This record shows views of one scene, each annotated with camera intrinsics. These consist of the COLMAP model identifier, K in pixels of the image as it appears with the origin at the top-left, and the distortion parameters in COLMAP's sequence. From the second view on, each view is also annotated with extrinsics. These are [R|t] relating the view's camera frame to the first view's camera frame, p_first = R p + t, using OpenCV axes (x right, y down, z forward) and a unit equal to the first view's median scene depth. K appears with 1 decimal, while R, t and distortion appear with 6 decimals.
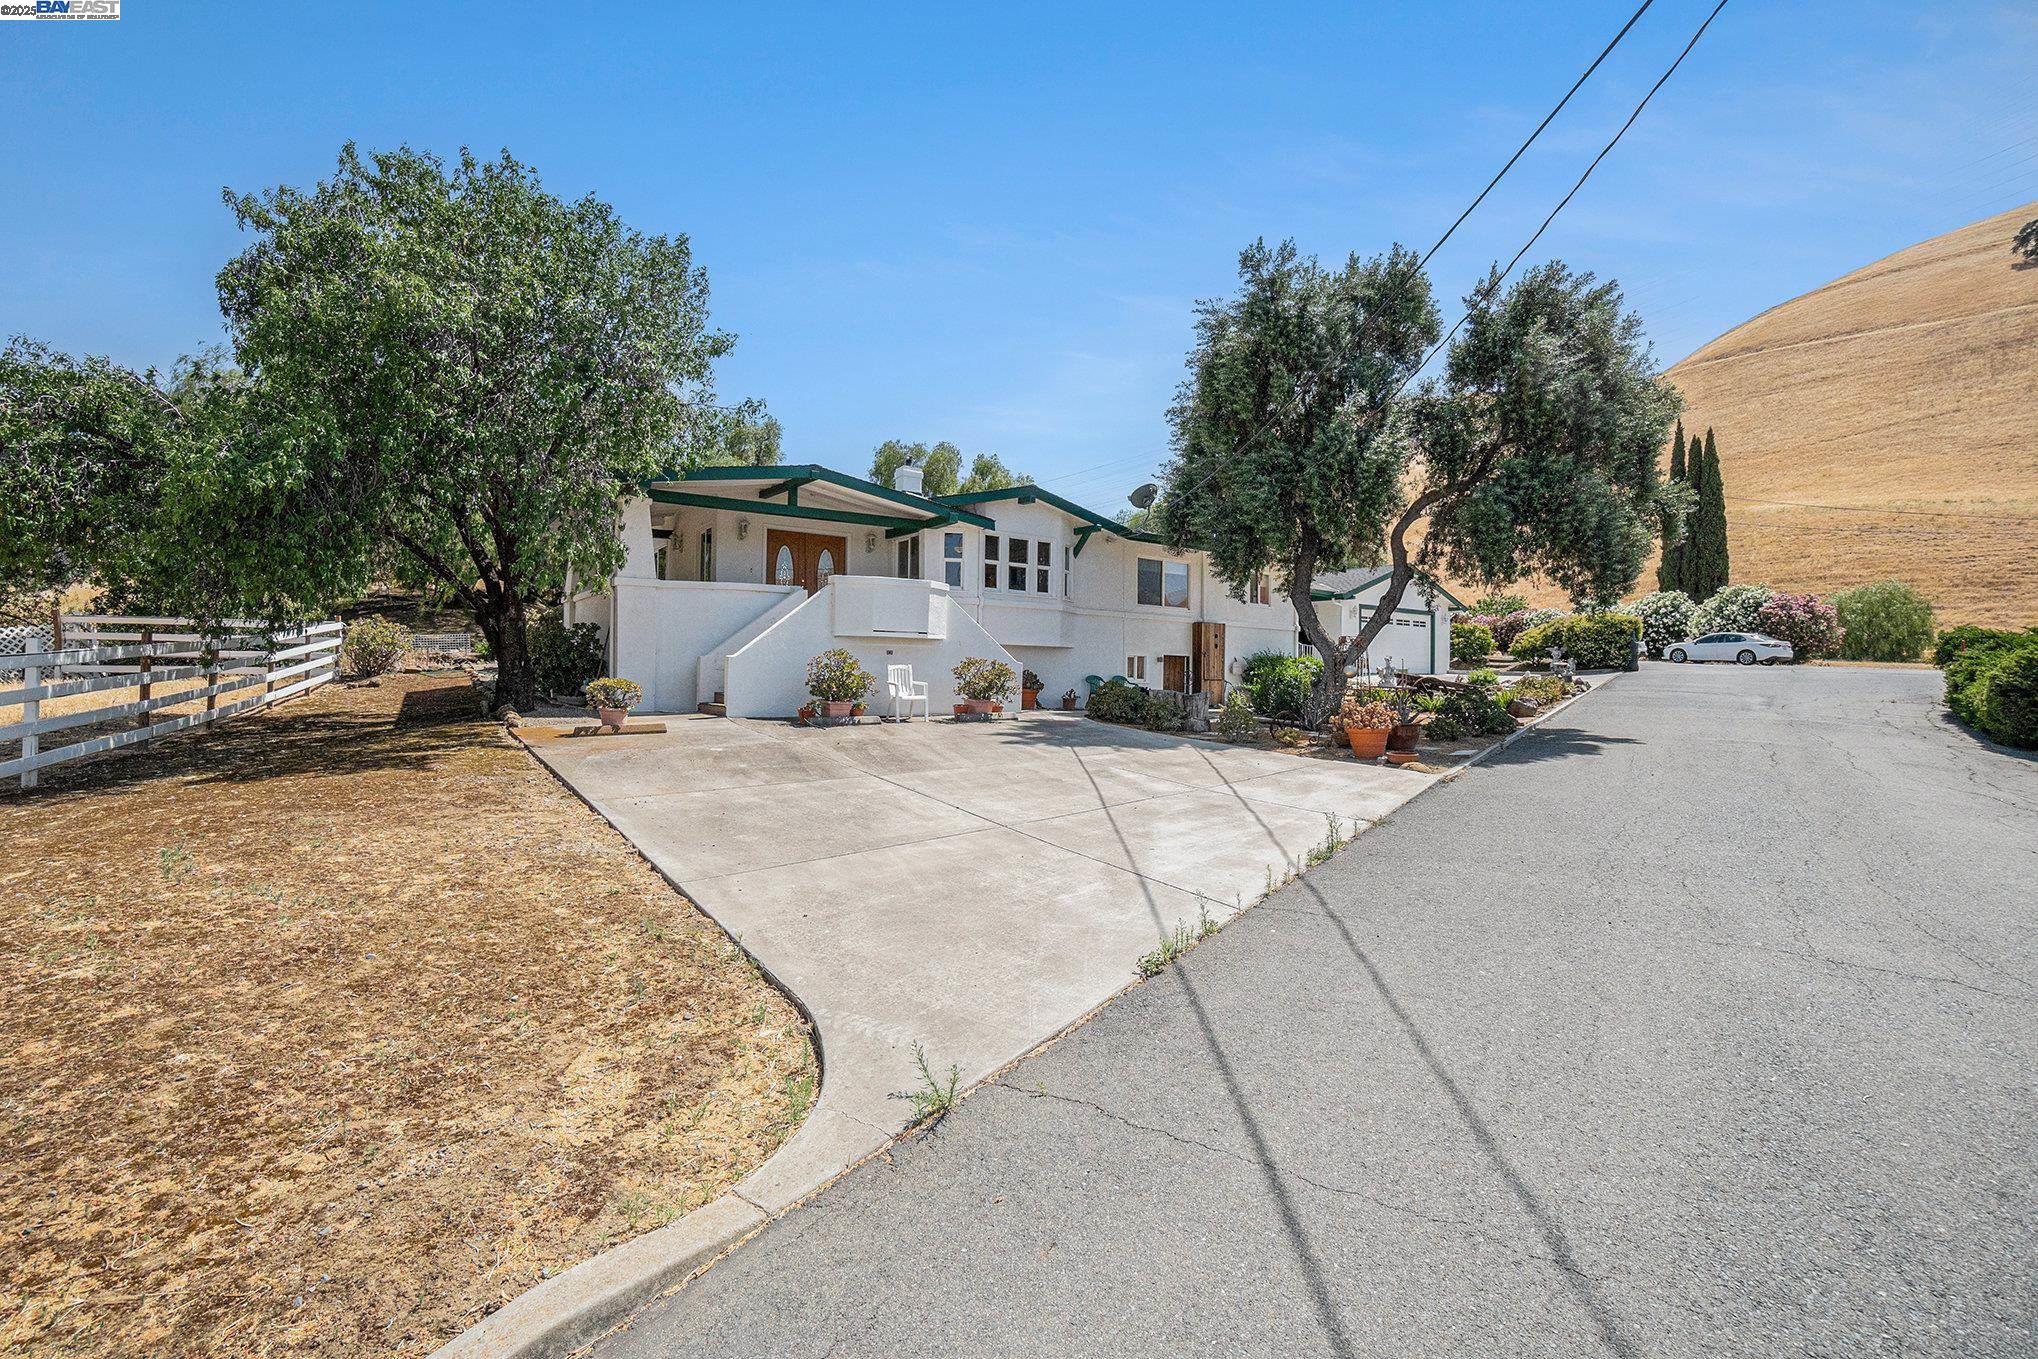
lens RADIAL K [[923.8, 0, 1019.0], [0, 923.8, 679.5], [0, 0, 1]] dist [-0.047475, 0.000251]
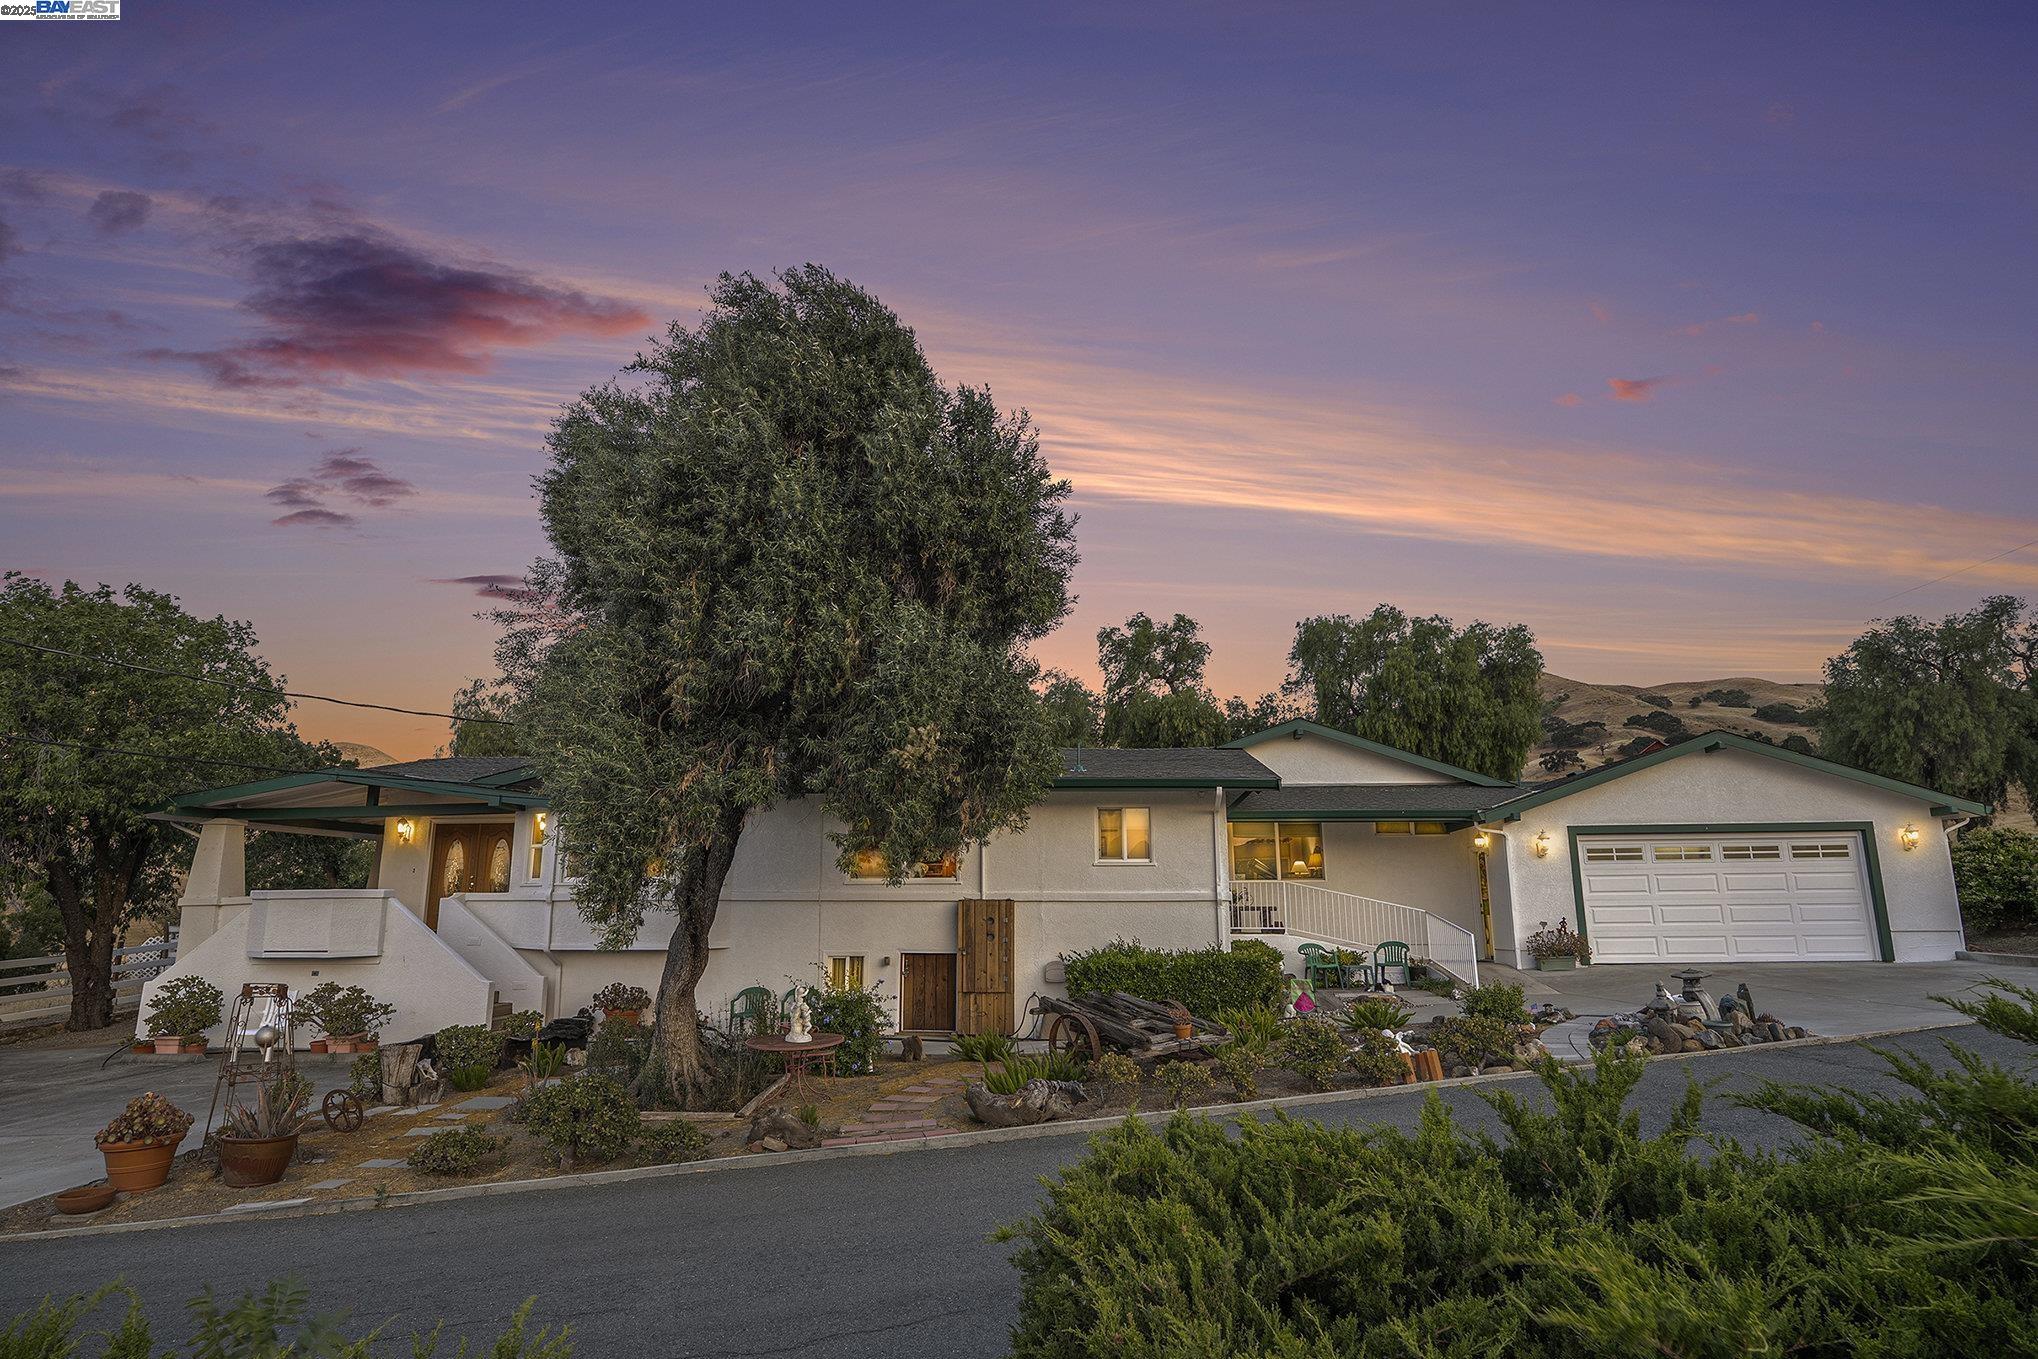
lens RADIAL K [[1110.3, 0, 1019.0], [0, 1110.3, 679.5], [0, 0, 1]] dist [0.002444, 0.000990]
pose [[0.740845, -0.151528, -0.654360, 0.962221], [0.015251, 0.977765, -0.209151, -0.062625], [0.671503, 0.144969, 0.726683, 0.560596]]
